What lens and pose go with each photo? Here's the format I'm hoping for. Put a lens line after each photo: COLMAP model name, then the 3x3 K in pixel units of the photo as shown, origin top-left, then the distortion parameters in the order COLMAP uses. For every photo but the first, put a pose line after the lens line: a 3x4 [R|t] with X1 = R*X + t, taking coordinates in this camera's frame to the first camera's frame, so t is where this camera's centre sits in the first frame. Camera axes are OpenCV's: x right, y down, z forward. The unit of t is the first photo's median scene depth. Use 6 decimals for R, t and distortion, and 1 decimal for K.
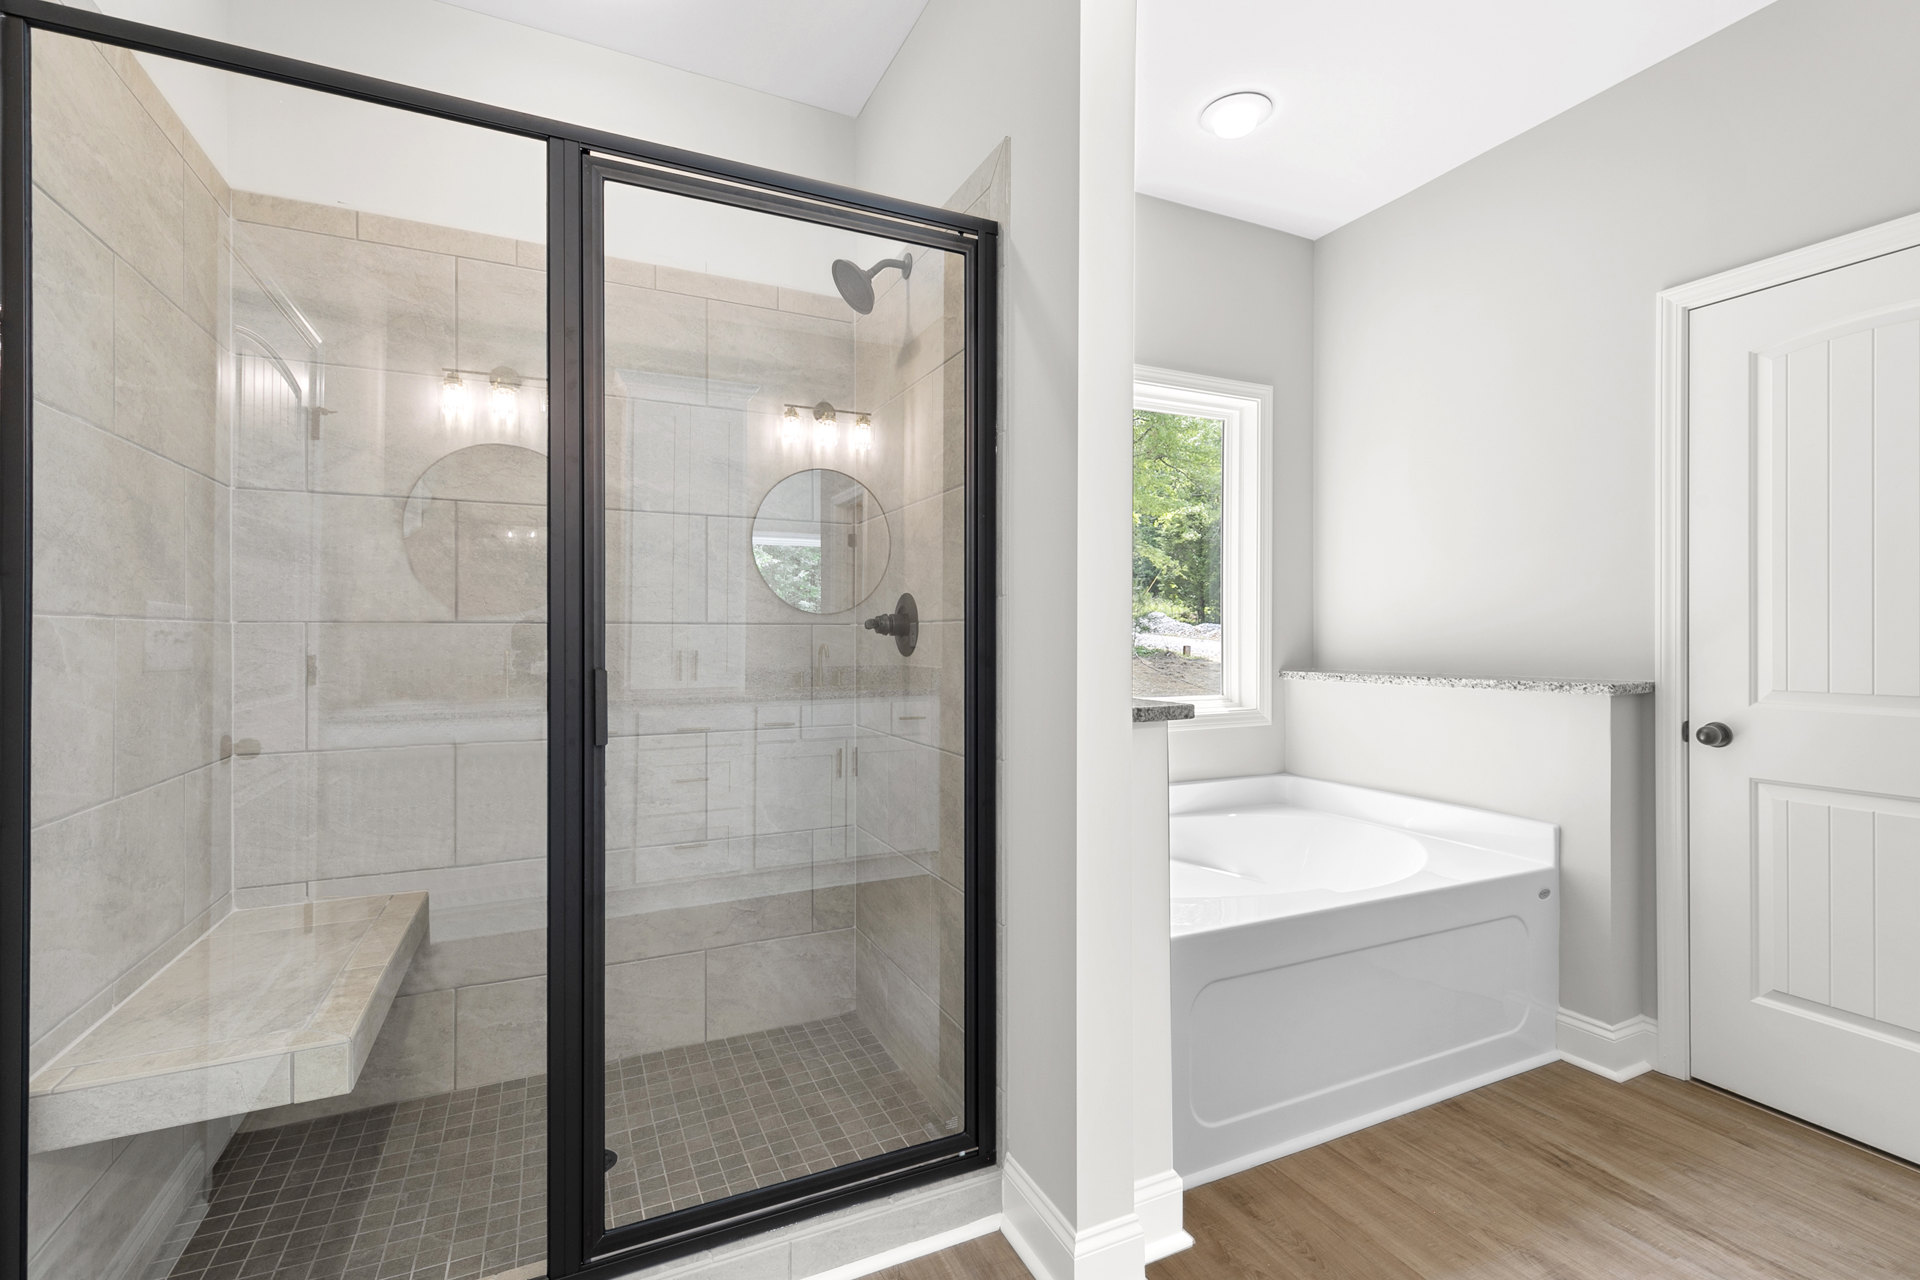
lens RADIAL K [[870.8, 0, 965.1], [0, 870.8, 632.0], [0, 0, 1]] dist [0.010887, -0.000649]
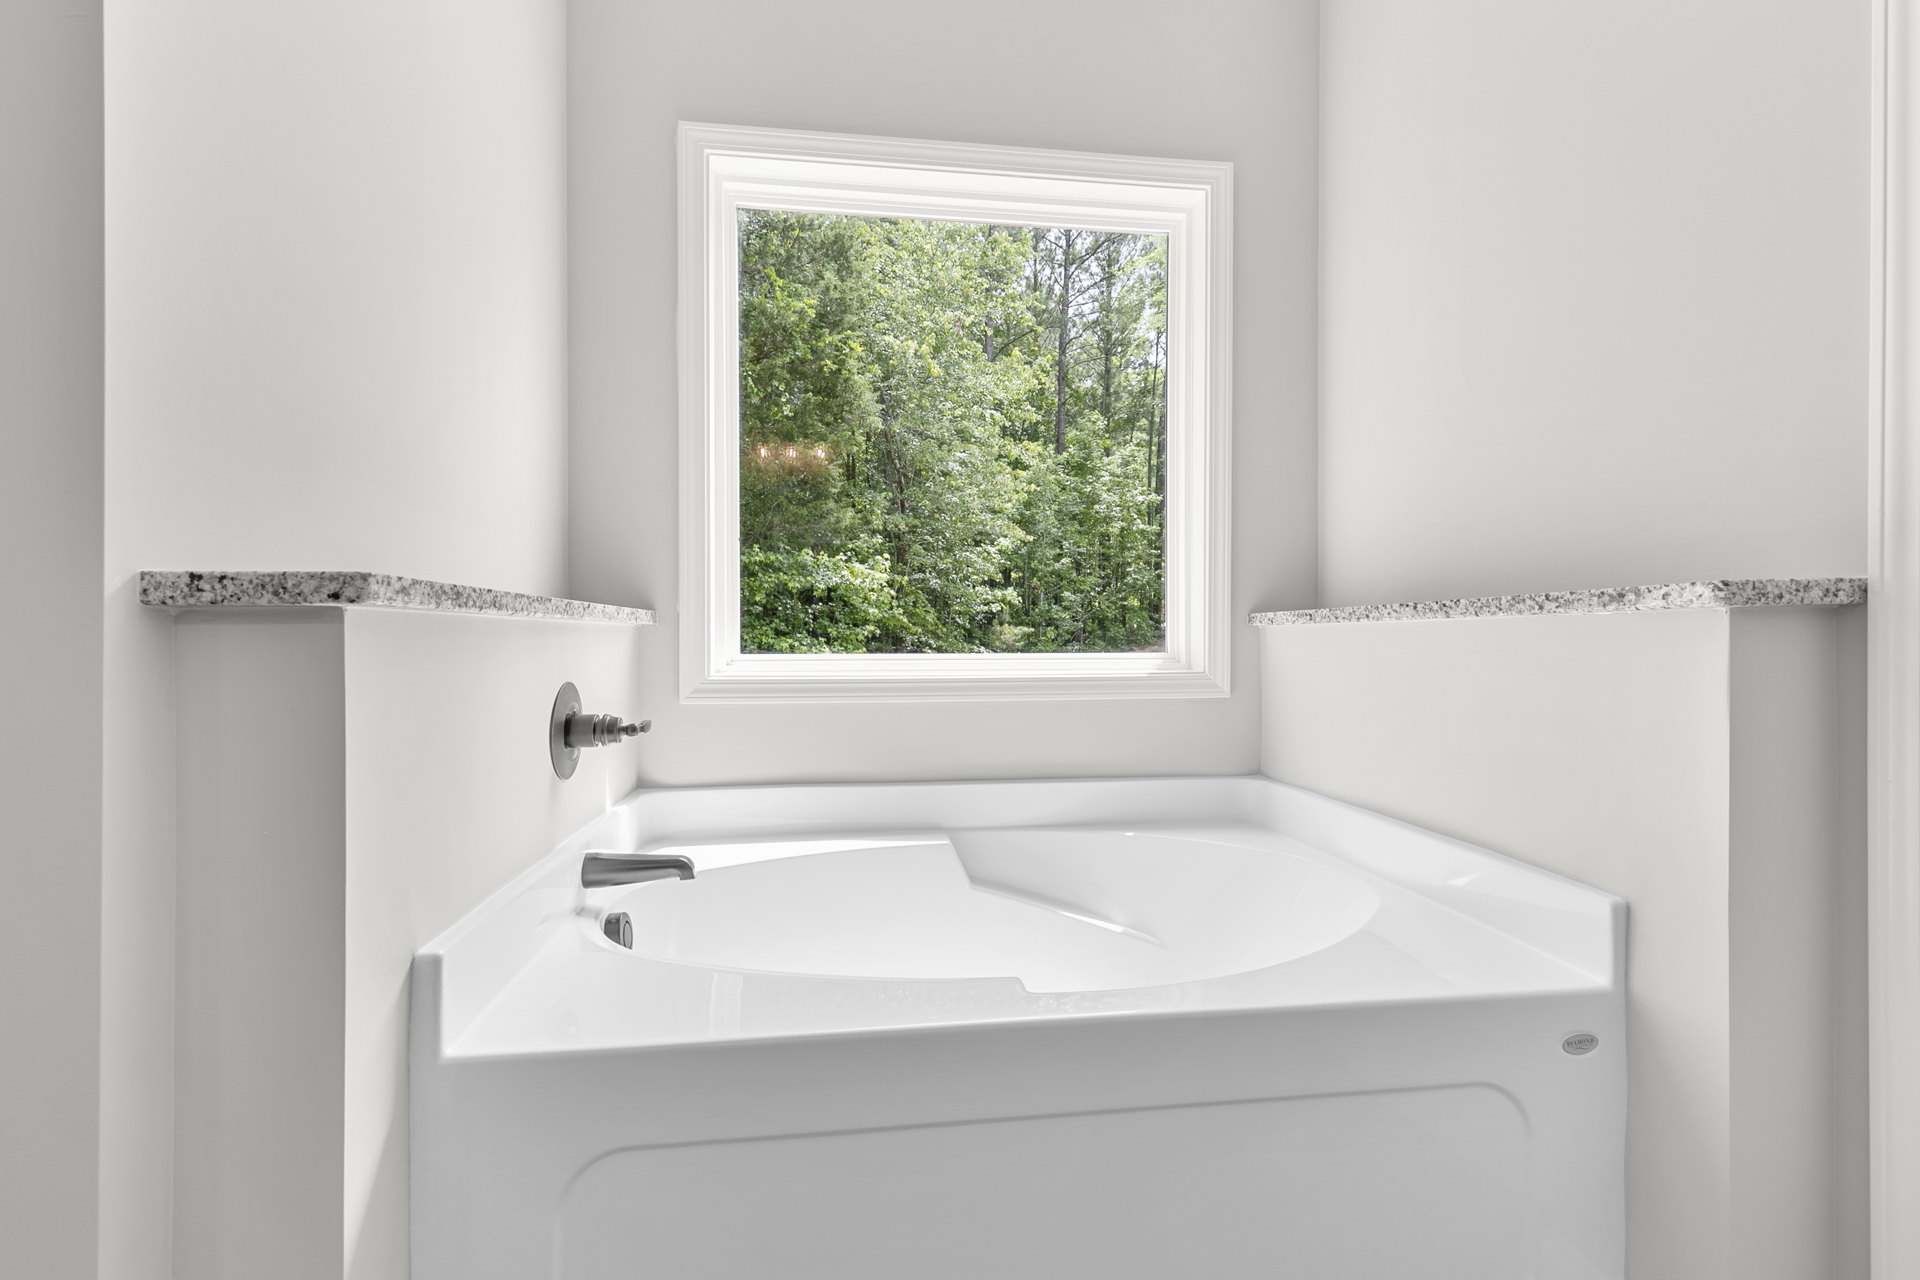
lens RADIAL K [[870.8, 0, 965.1], [0, 870.8, 632.0], [0, 0, 1]] dist [0.010887, -0.000649]
pose [[0.952238, 0.000607, -0.305355, 0.482950], [-0.000522, 1.000000, 0.000359, 0.079118], [0.305355, -0.000182, 0.952238, 0.449075]]
